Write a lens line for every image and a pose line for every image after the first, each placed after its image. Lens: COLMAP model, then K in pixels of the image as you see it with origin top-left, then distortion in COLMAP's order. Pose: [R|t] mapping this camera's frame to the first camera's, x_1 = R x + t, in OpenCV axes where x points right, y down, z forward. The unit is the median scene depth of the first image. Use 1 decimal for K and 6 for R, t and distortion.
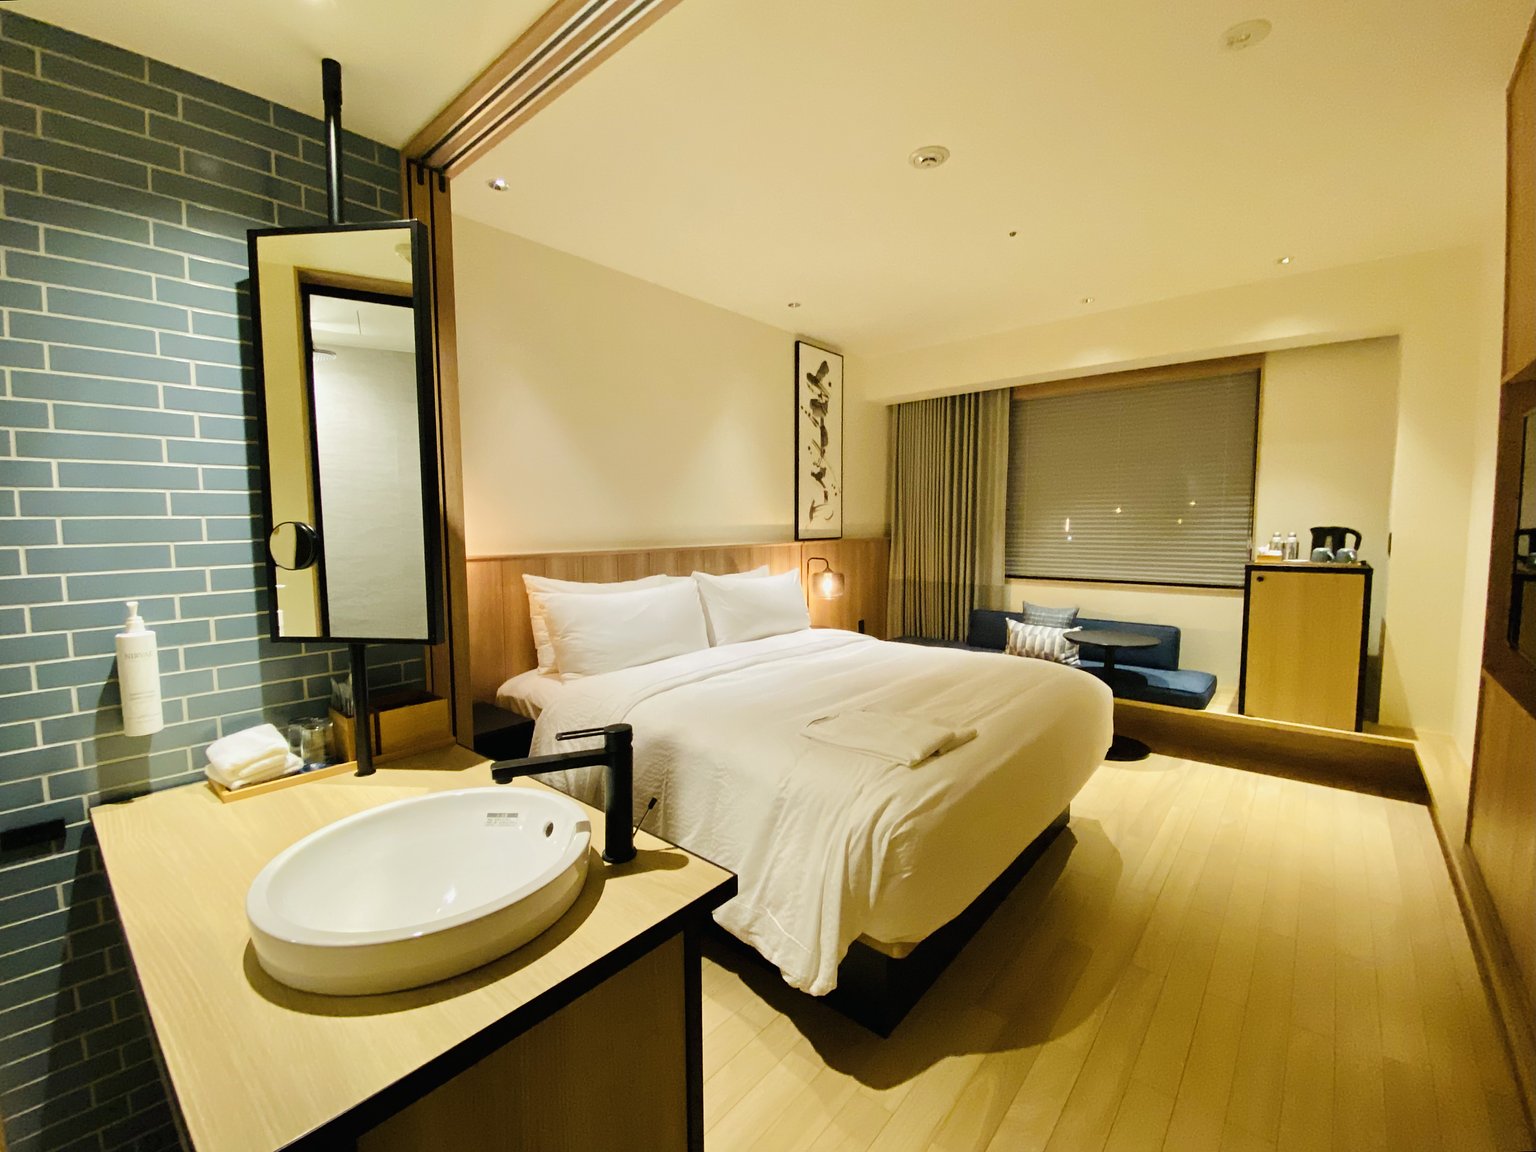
lens RADIAL K [[622.9, 0, 741.4], [0, 622.9, 570.3], [0, 0, 1]] dist [-0.031417, -0.002490]
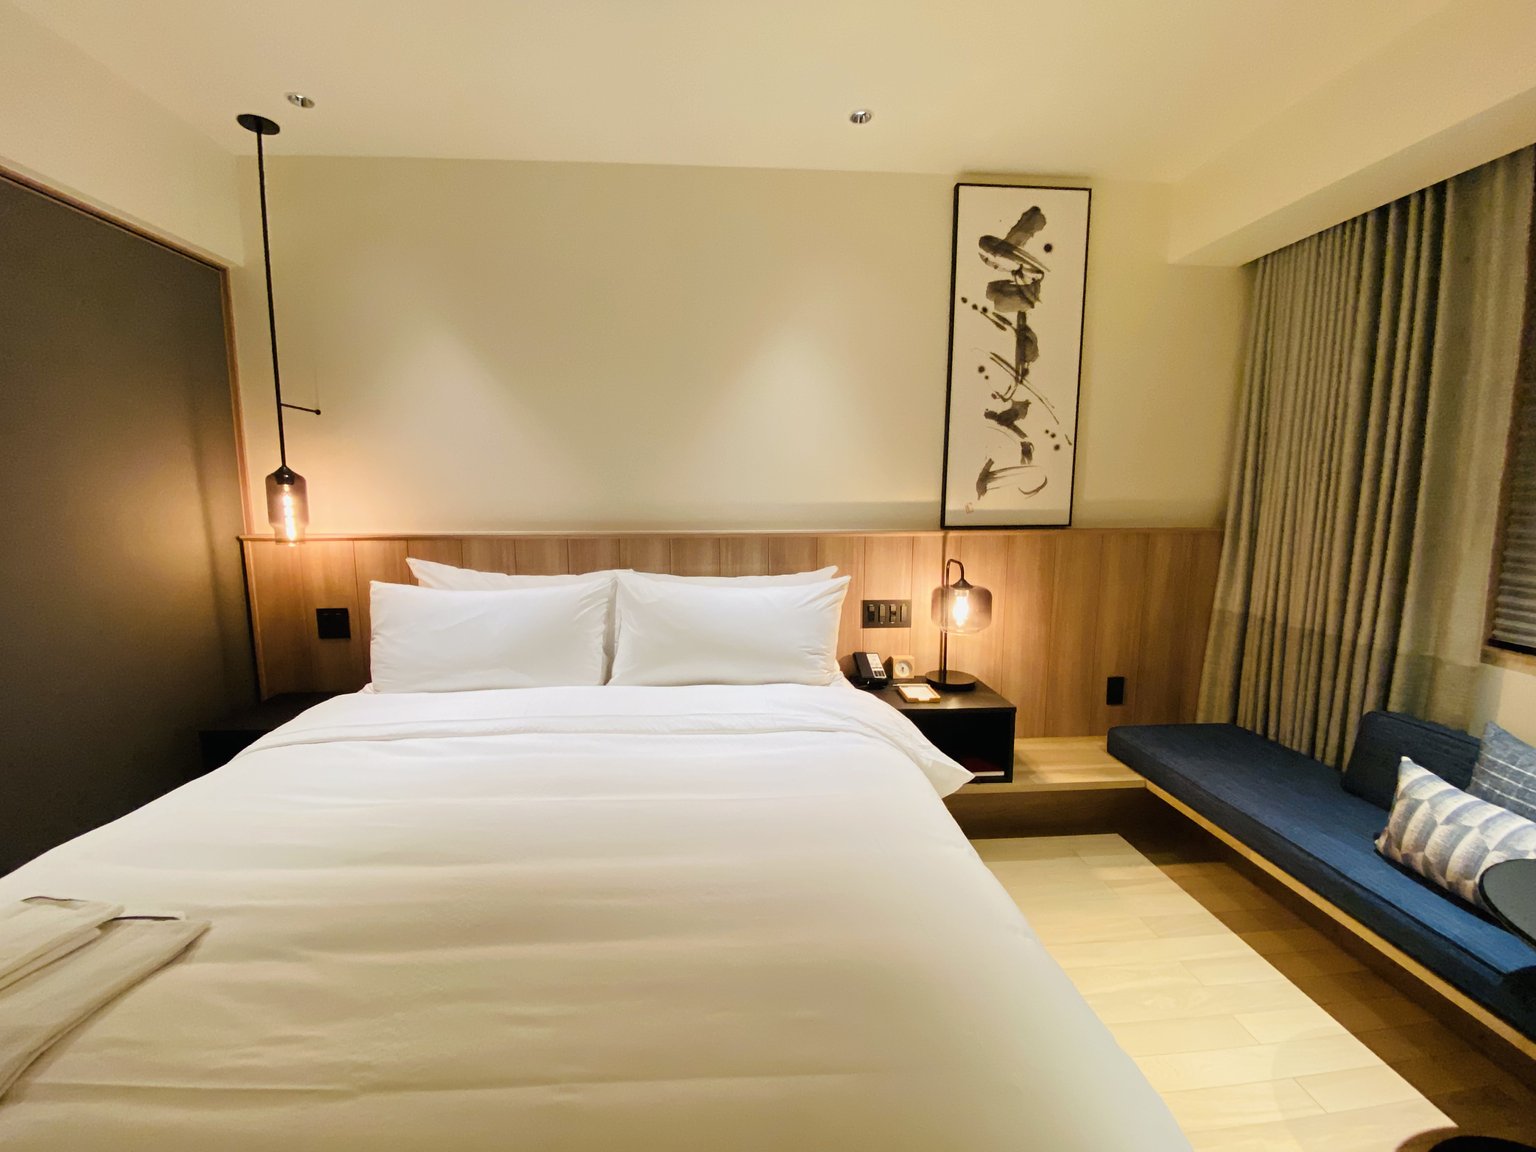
lens RADIAL K [[622.9, 0, 757.1], [0, 622.9, 569.0], [0, 0, 1]] dist [-0.031417, -0.002490]
pose [[0.711254, 0.092860, -0.696775, 0.376724], [-0.053850, 0.995521, 0.077706, -0.044976], [0.700870, -0.017747, 0.713068, 0.438650]]
